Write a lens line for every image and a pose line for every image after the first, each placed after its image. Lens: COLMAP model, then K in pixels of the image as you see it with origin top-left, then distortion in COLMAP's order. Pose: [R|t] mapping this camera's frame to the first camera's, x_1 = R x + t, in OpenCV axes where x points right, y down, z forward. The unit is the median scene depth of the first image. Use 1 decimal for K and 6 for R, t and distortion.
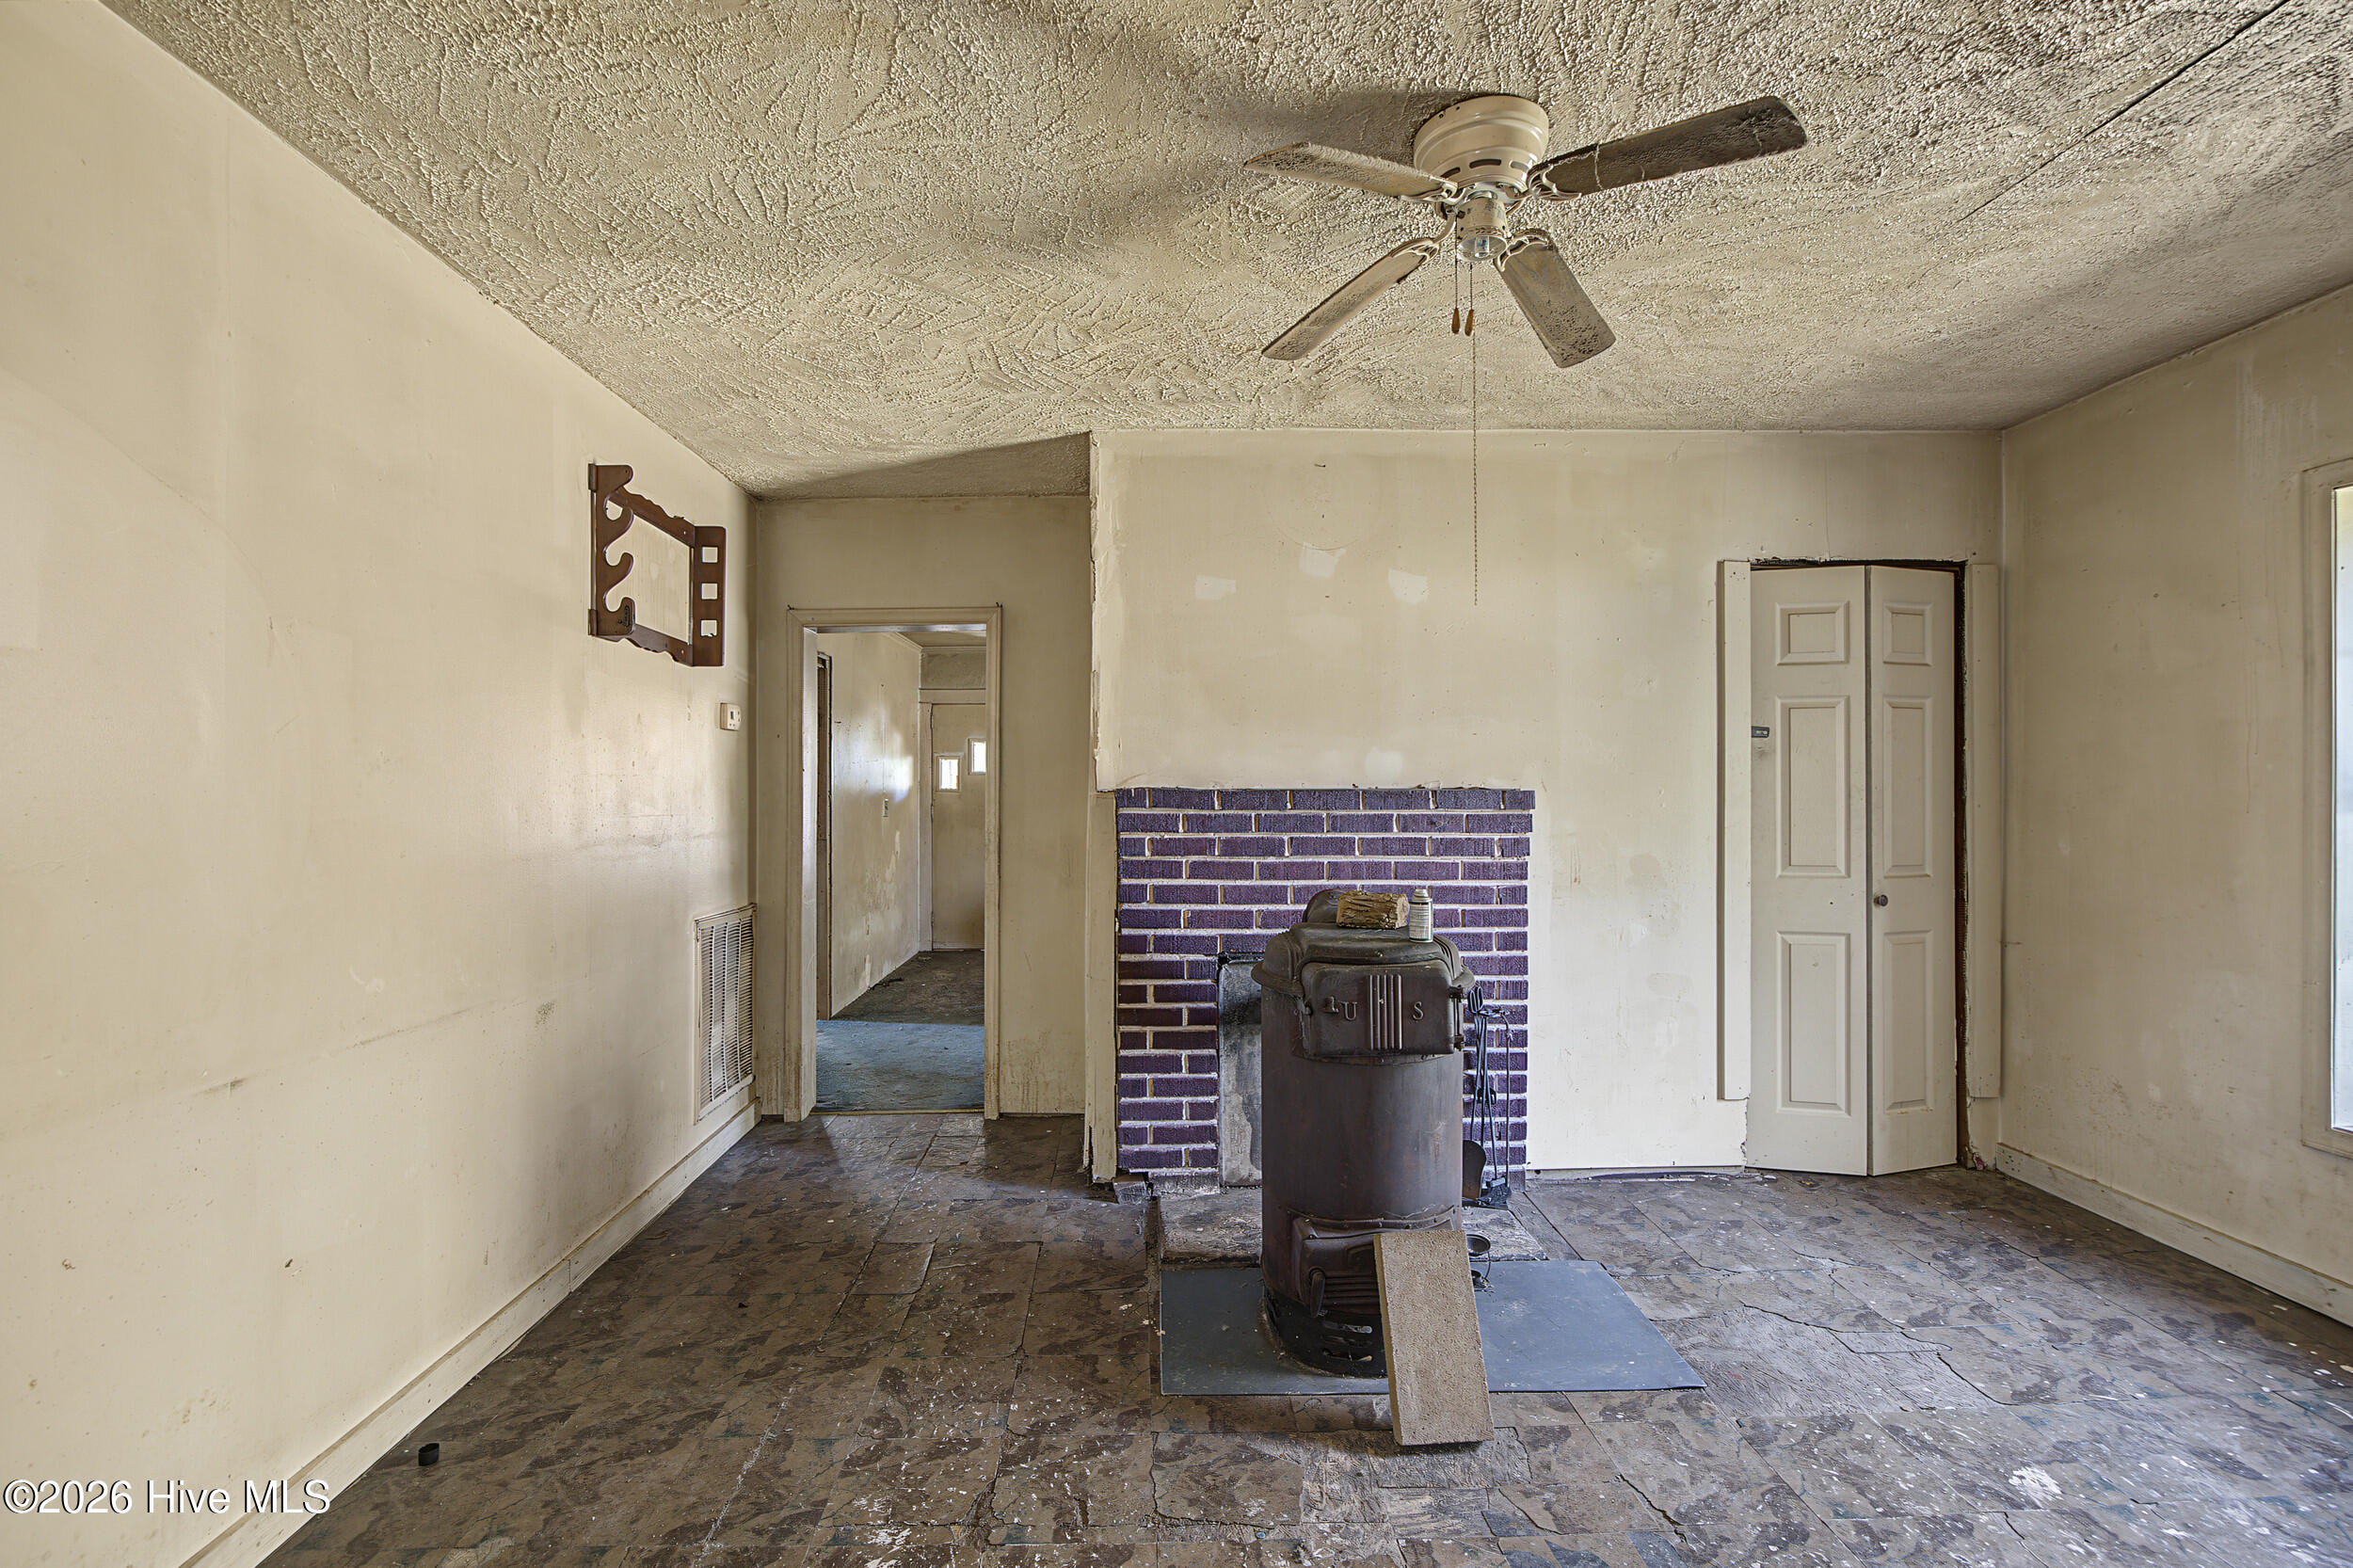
lens RADIAL K [[1081.9, 0, 1183.0], [0, 1081.9, 798.3], [0, 0, 1]] dist [-0.000021, 0.000900]
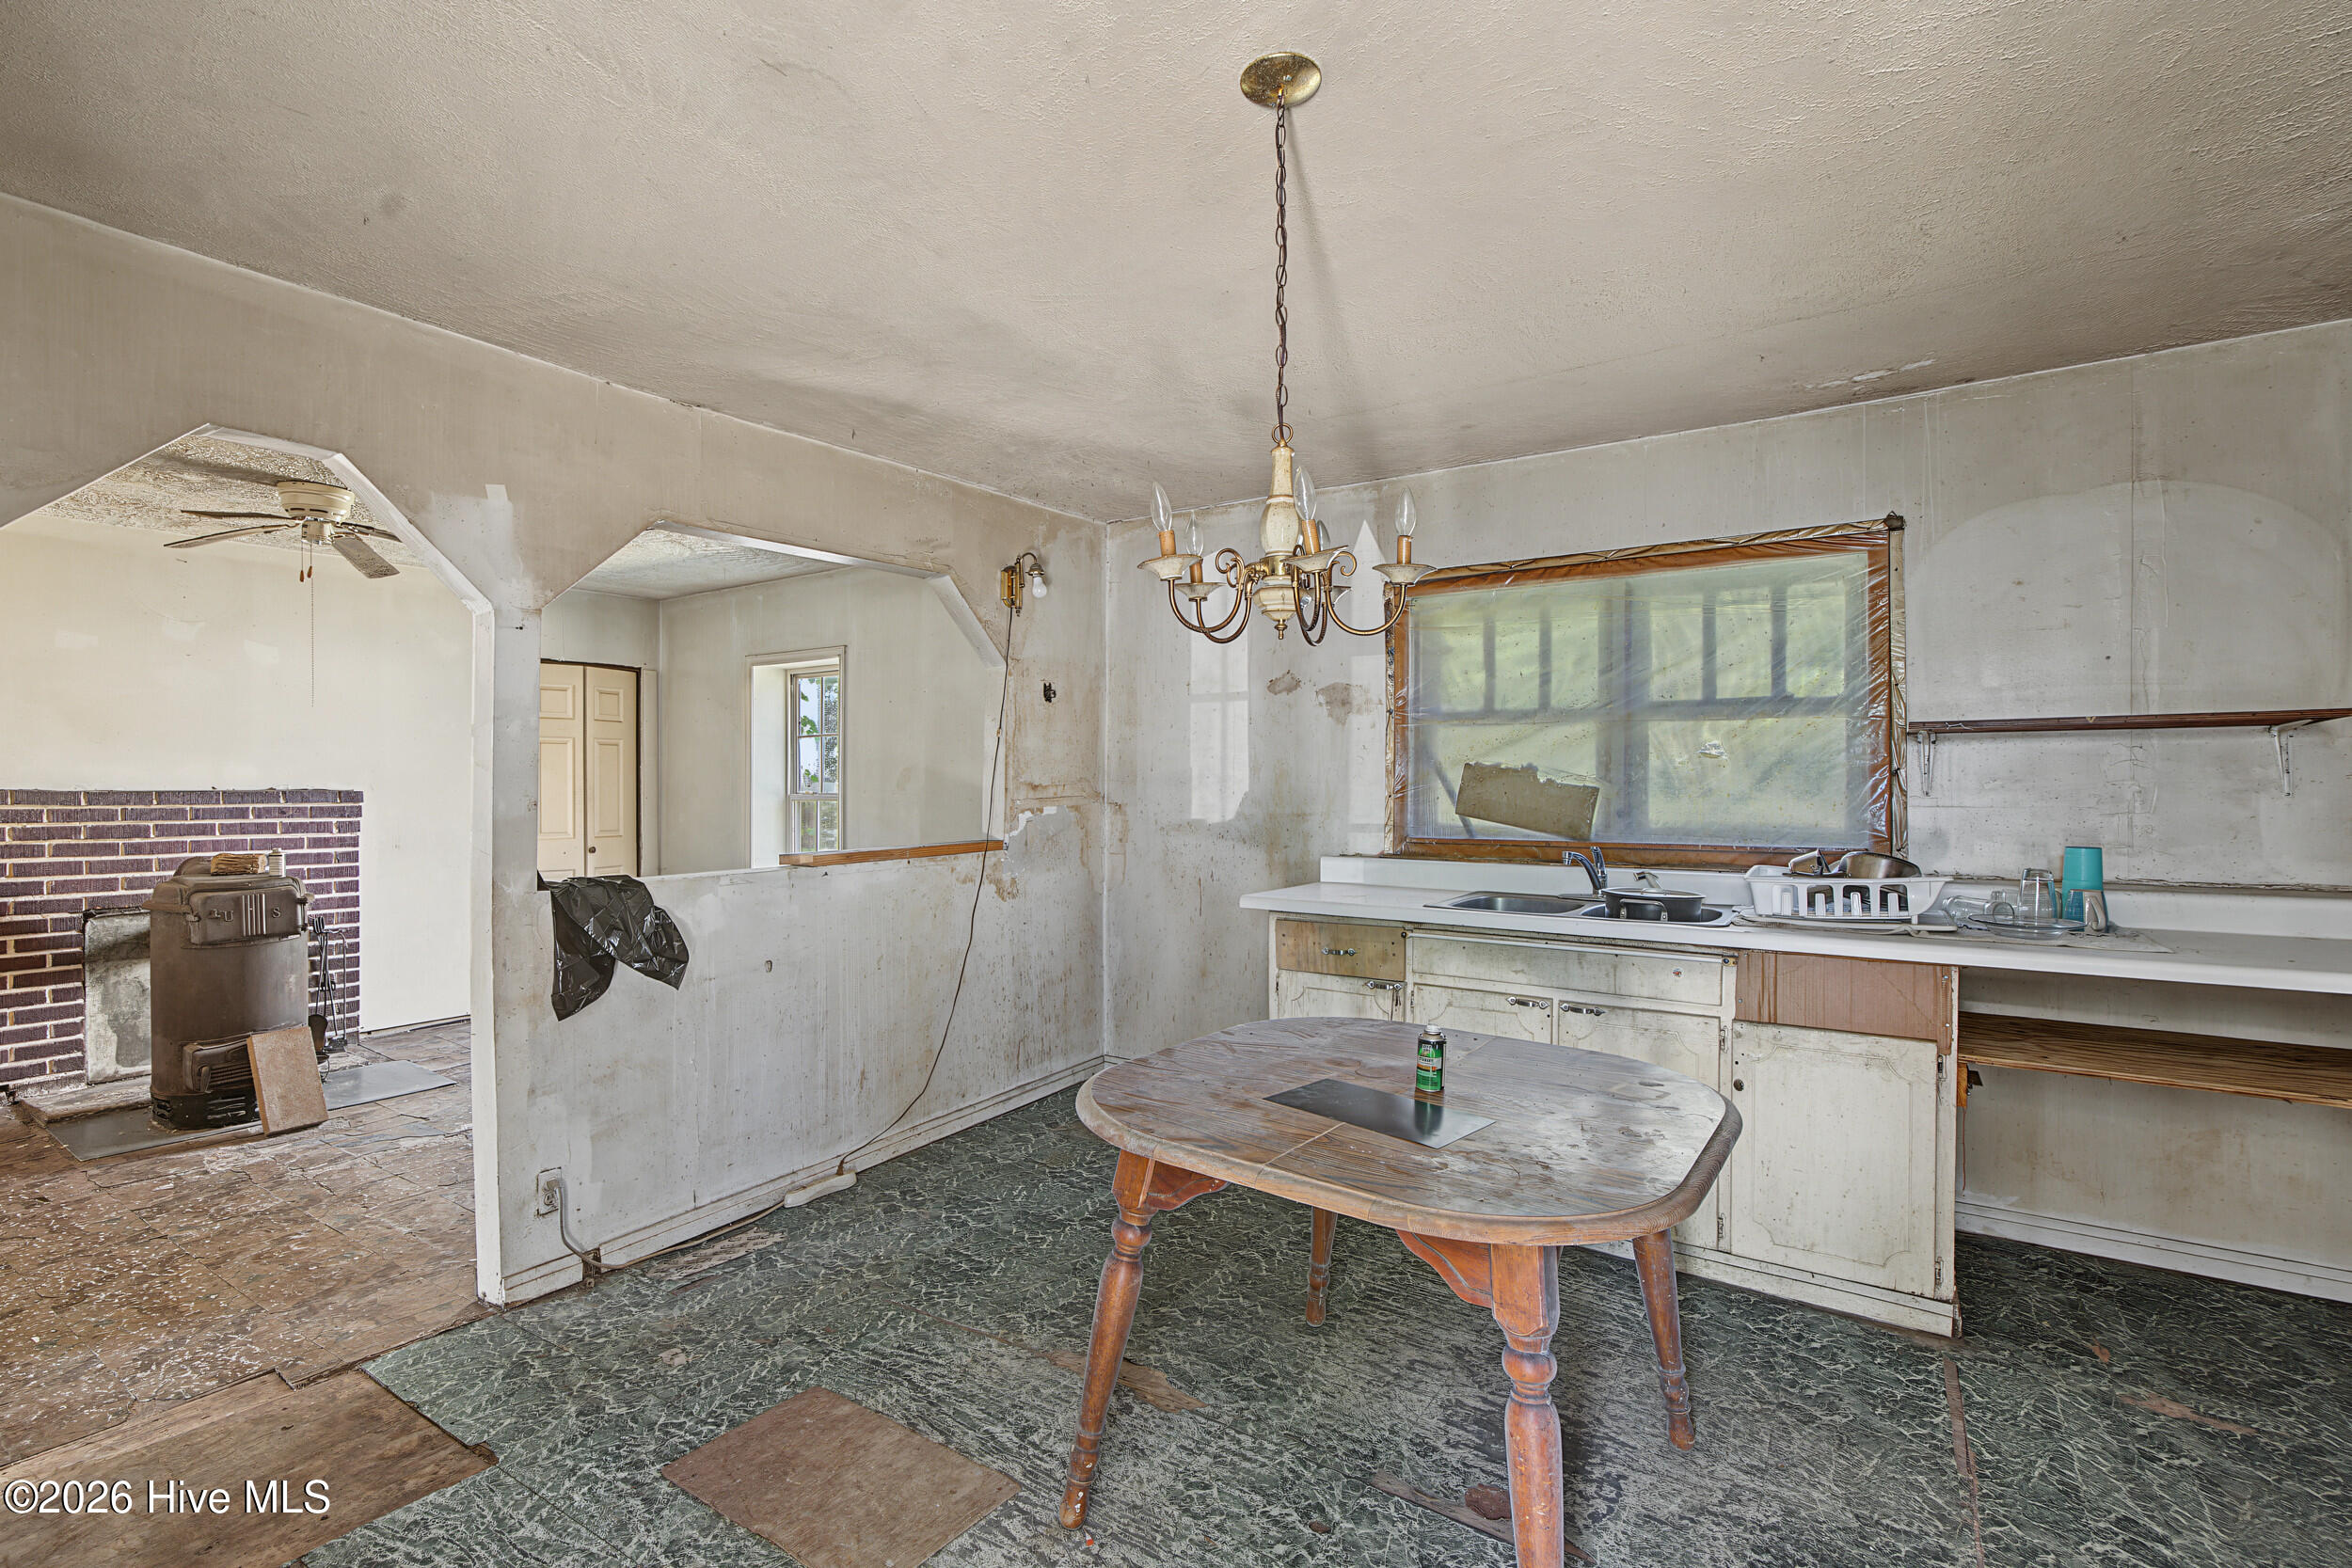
lens RADIAL K [[1081.4, 0, 1182.5], [0, 1081.4, 798.3], [0, 0, 1]] dist [-0.000021, 0.000900]
pose [[0.598078, -0.008240, 0.801396, -0.230278], [0.002578, 0.999962, 0.008357, -0.006133], [-0.801434, -0.002933, 0.598076, -0.917801]]
